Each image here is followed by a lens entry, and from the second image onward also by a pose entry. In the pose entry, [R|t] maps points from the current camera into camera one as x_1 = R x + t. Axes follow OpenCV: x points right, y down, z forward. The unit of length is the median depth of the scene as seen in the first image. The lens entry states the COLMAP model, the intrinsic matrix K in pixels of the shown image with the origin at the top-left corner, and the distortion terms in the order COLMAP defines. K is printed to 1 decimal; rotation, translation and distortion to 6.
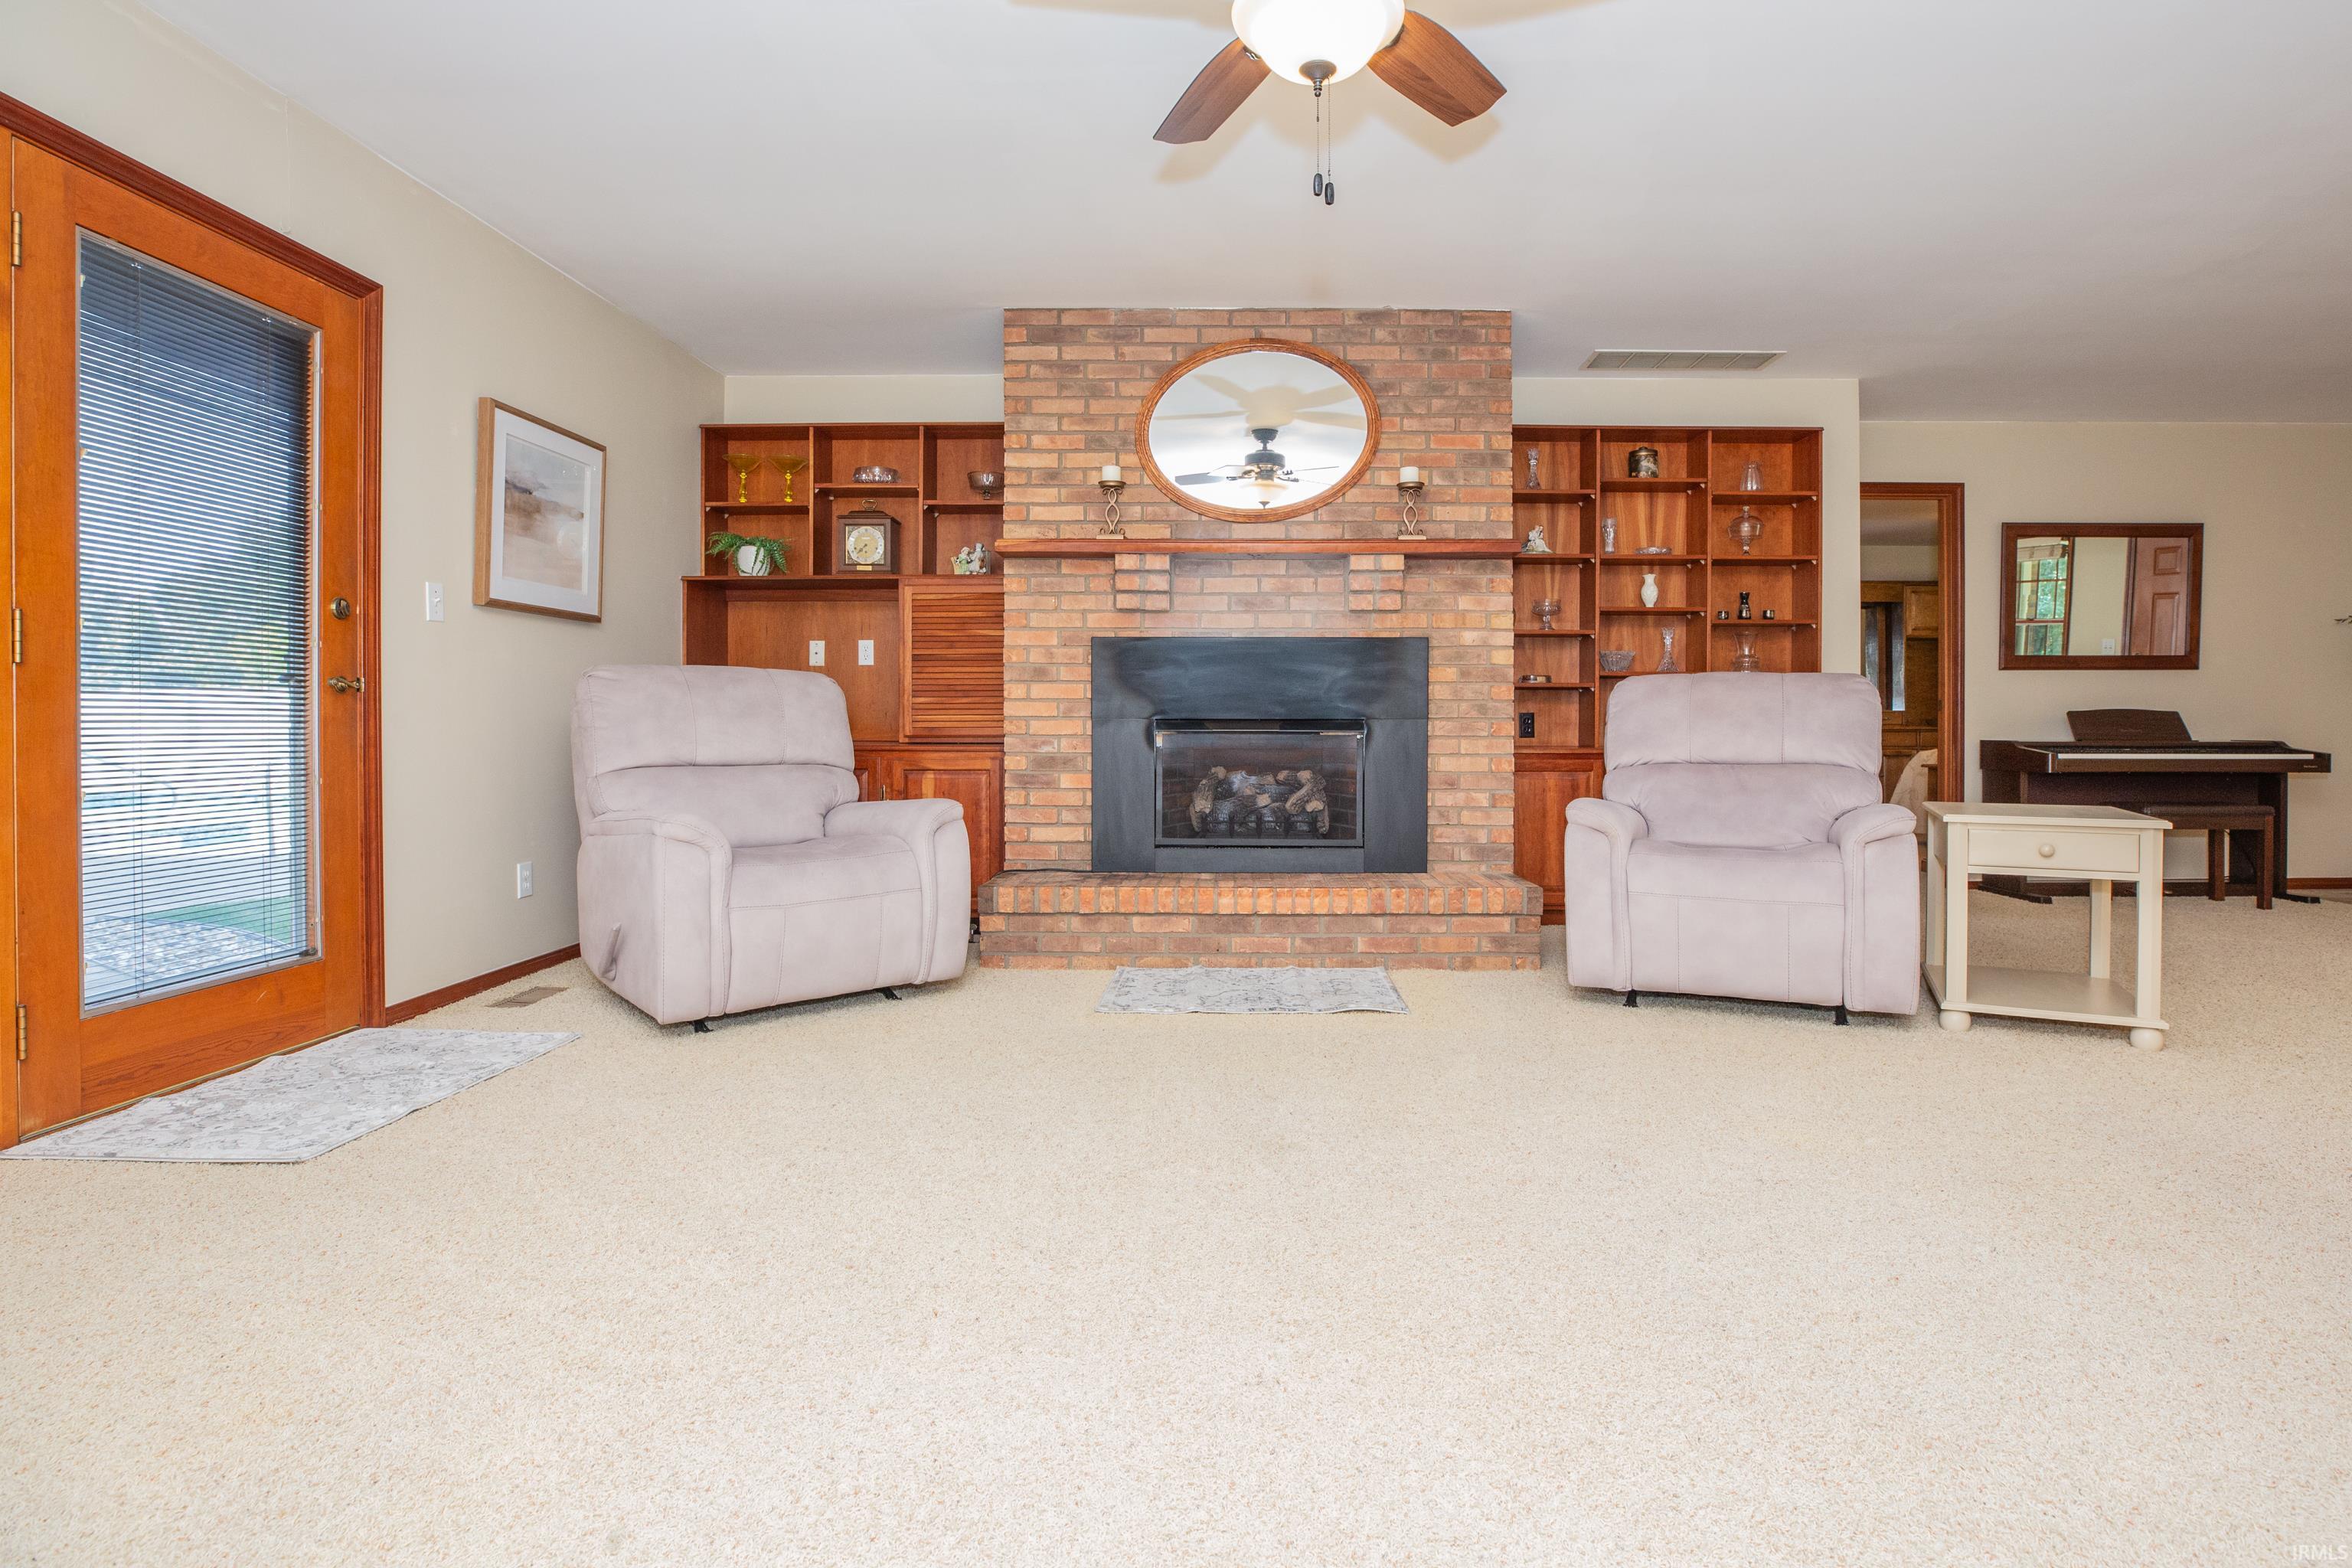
lens RADIAL K [[1162.7, 0, 1208.0], [0, 1162.7, 732.9], [0, 0, 1]] dist [-0.033116, 0.000631]
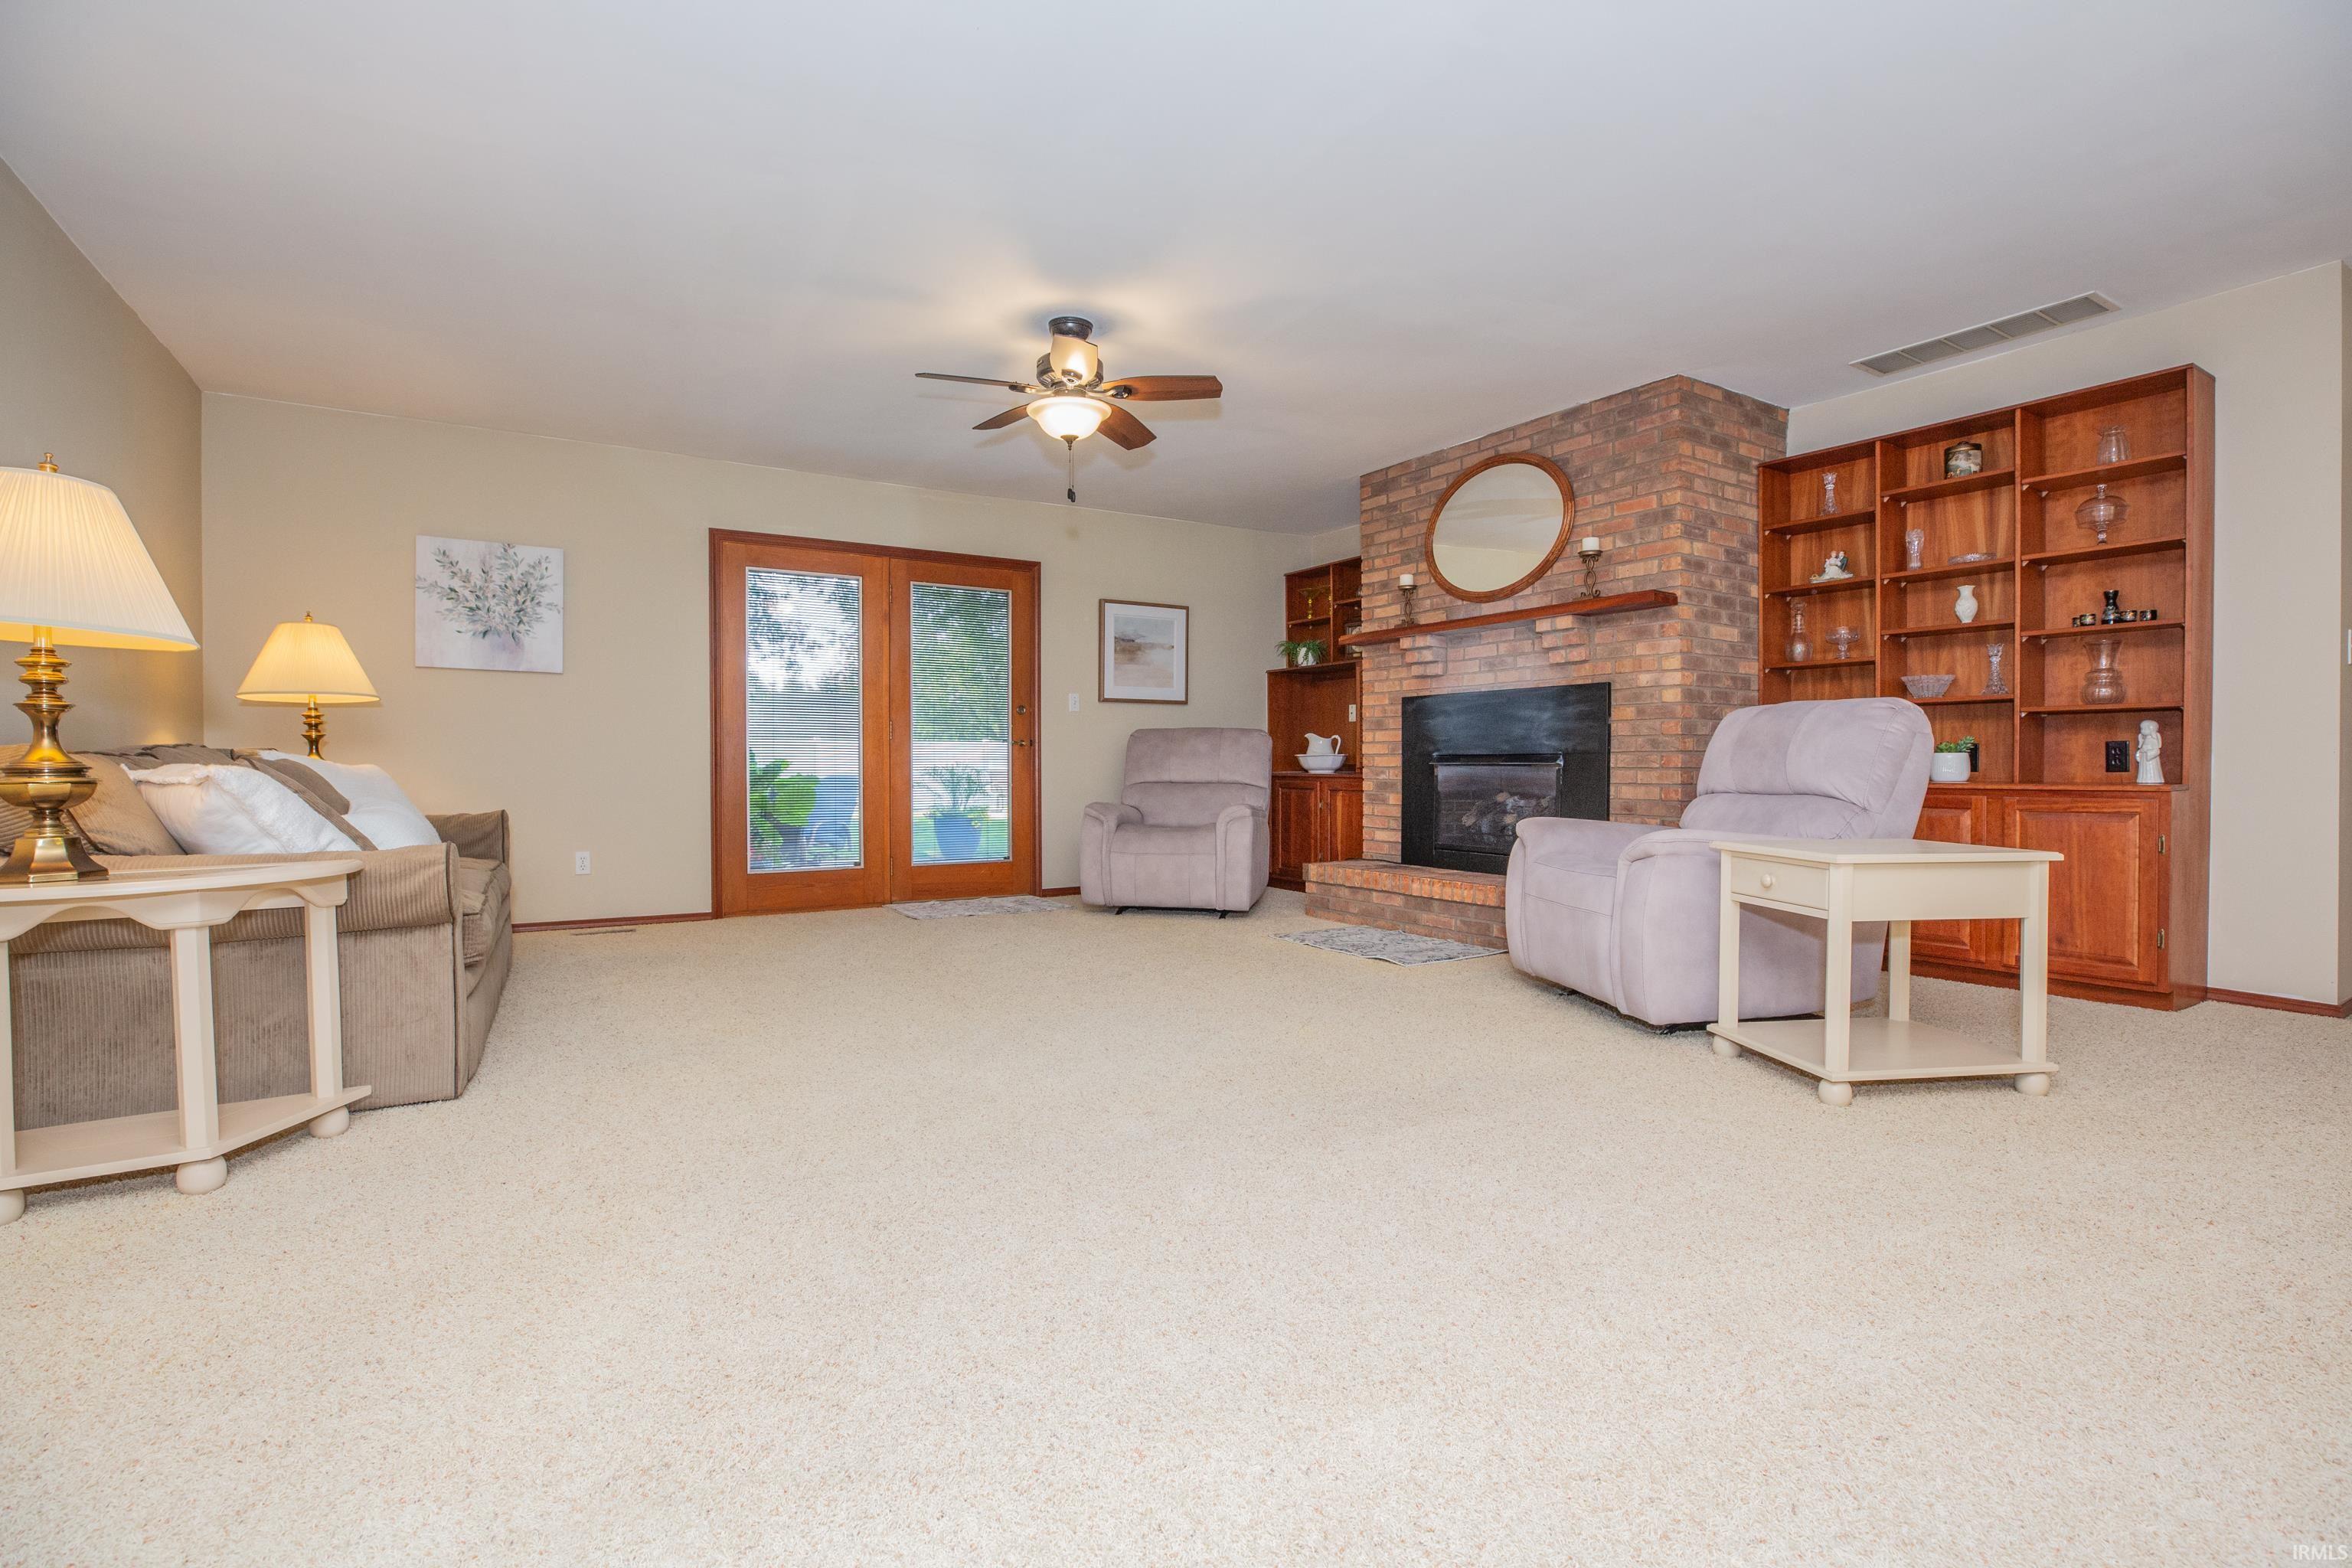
lens RADIAL K [[1103.4, 0, 1158.8], [0, 1103.4, 783.3], [0, 0, 1]] dist [-0.022090, 0.004435]
pose [[0.527650, 0.013298, -0.849358, 0.879203], [-0.003609, 0.999904, 0.013414, 0.005100], [0.849454, -0.004012, 0.527647, 0.044354]]
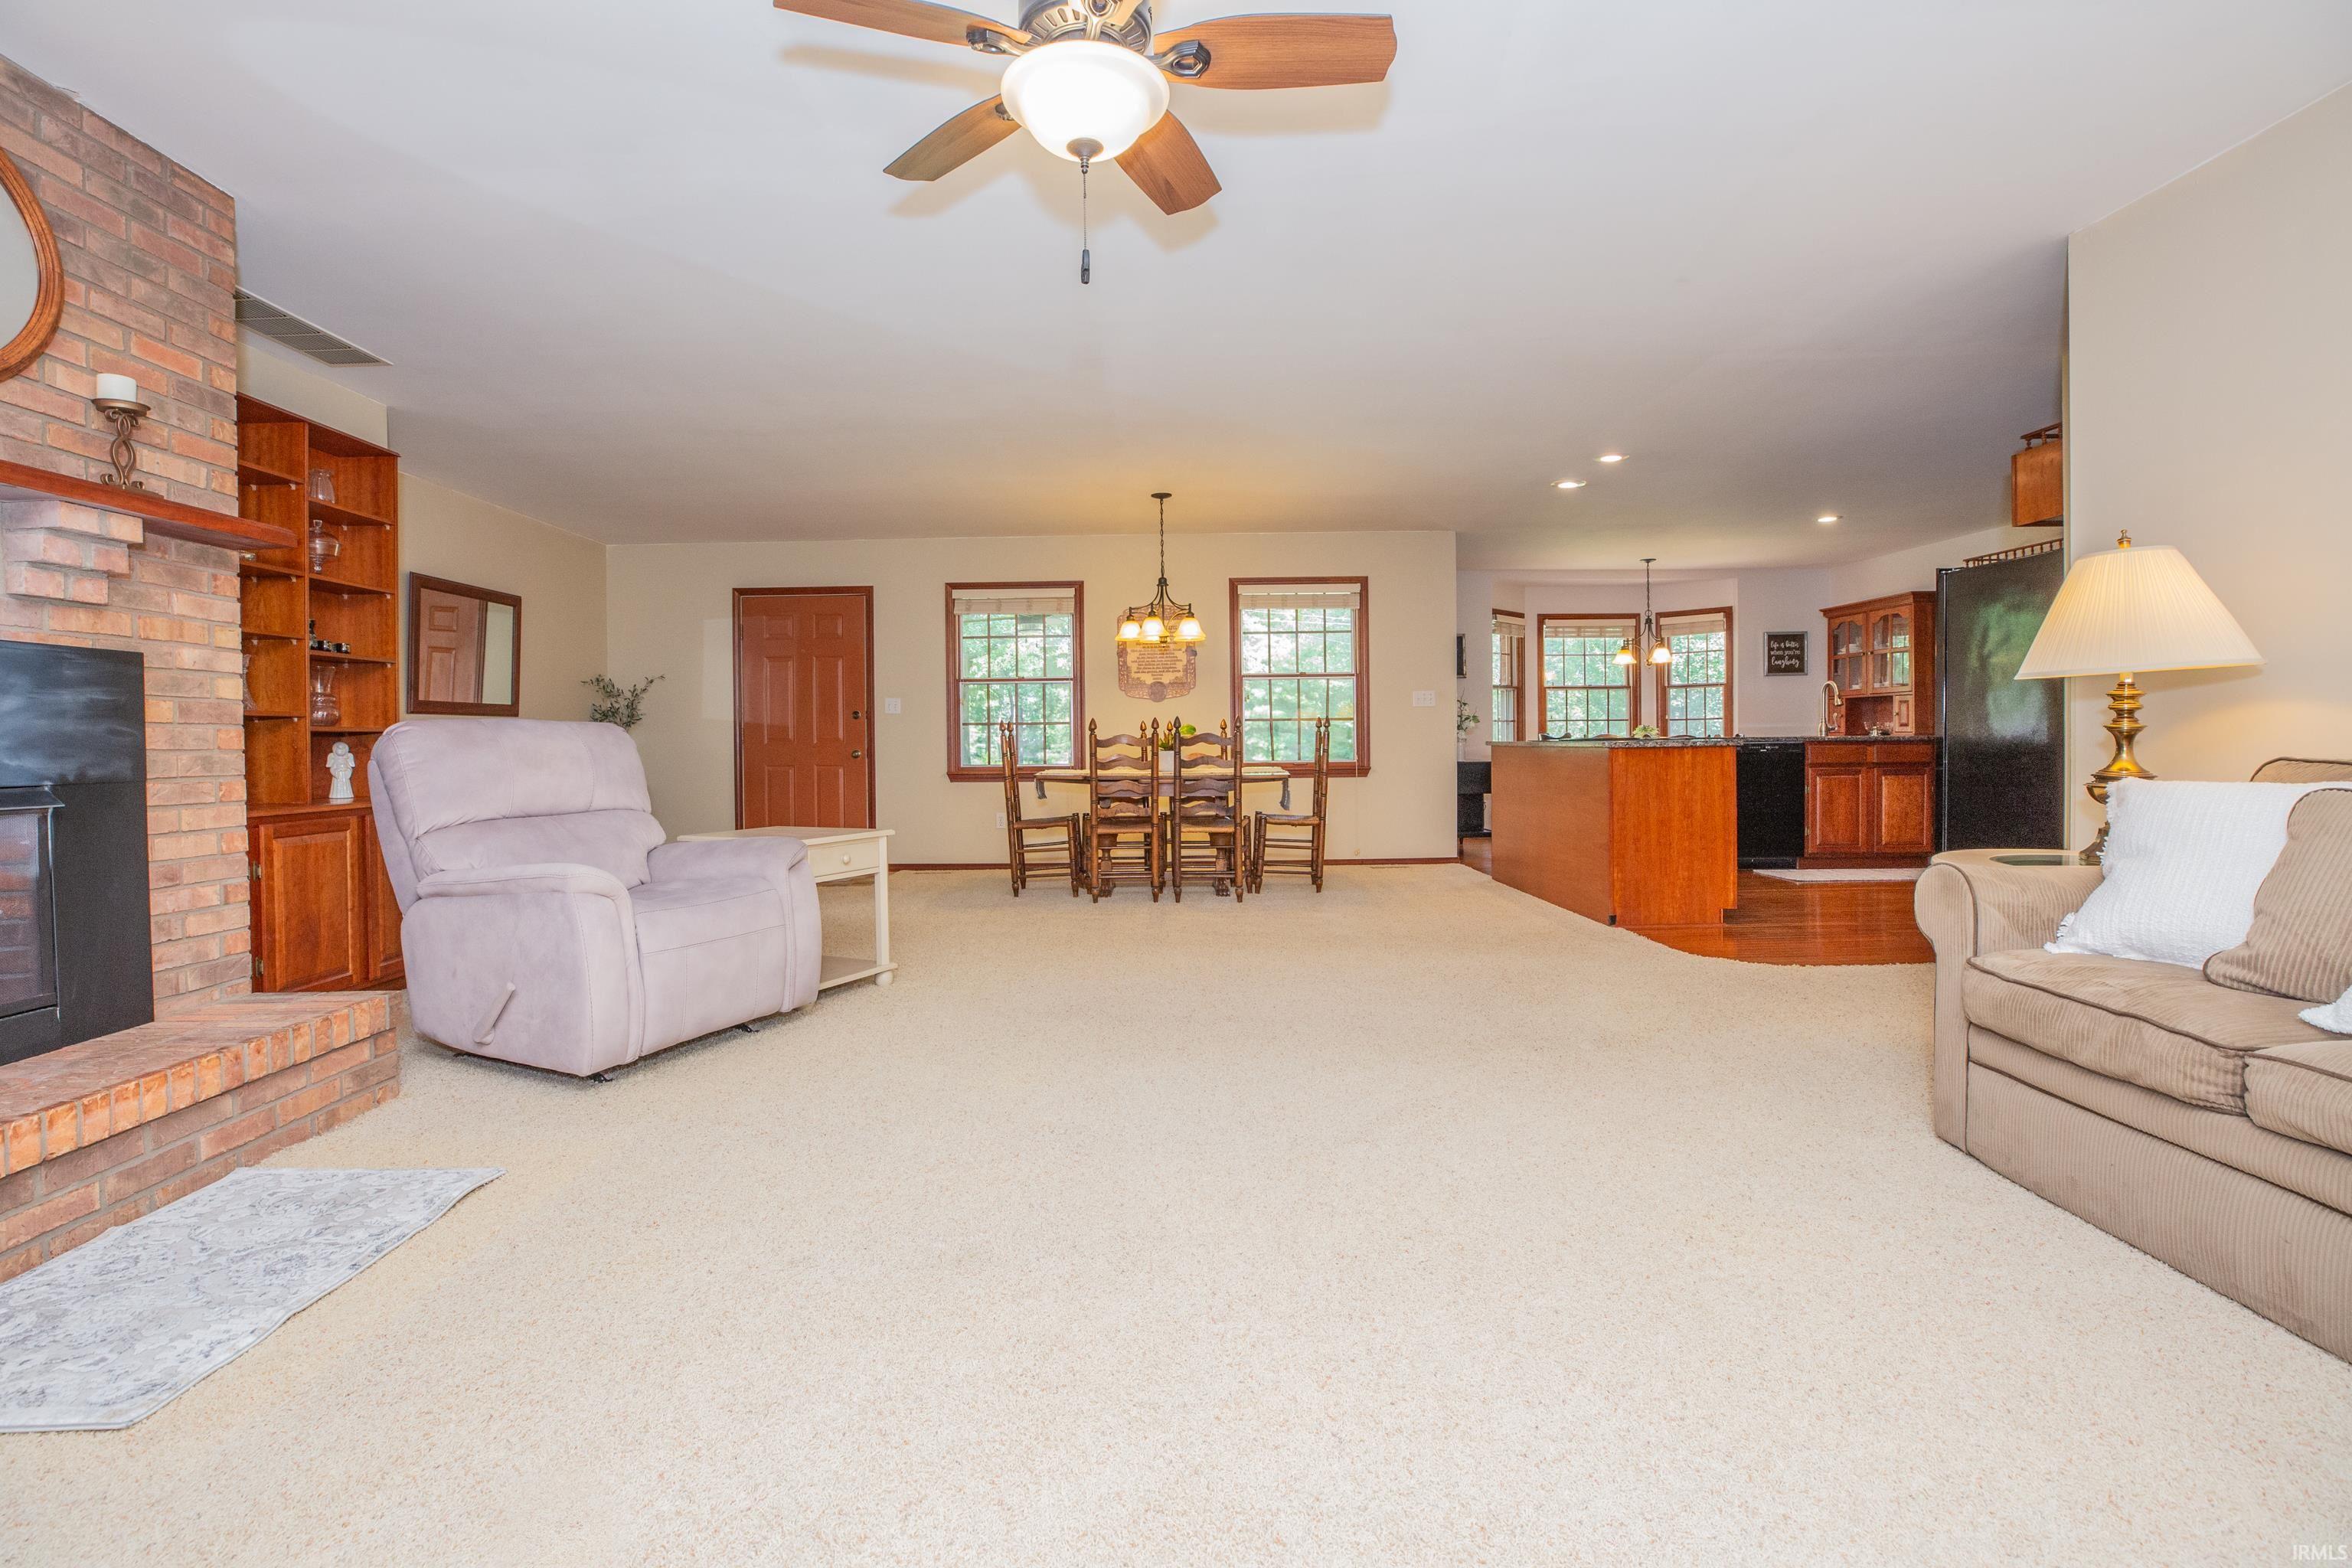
lens RADIAL K [[1103.4, 0, 1166.8], [0, 1103.4, 762.9], [0, 0, 1]] dist [-0.022090, 0.004435]
pose [[-0.034482, -0.018870, 0.999227, -0.423738], [0.017334, 0.999660, 0.019476, -0.023631], [-0.999255, 0.017992, -0.034143, 0.457931]]
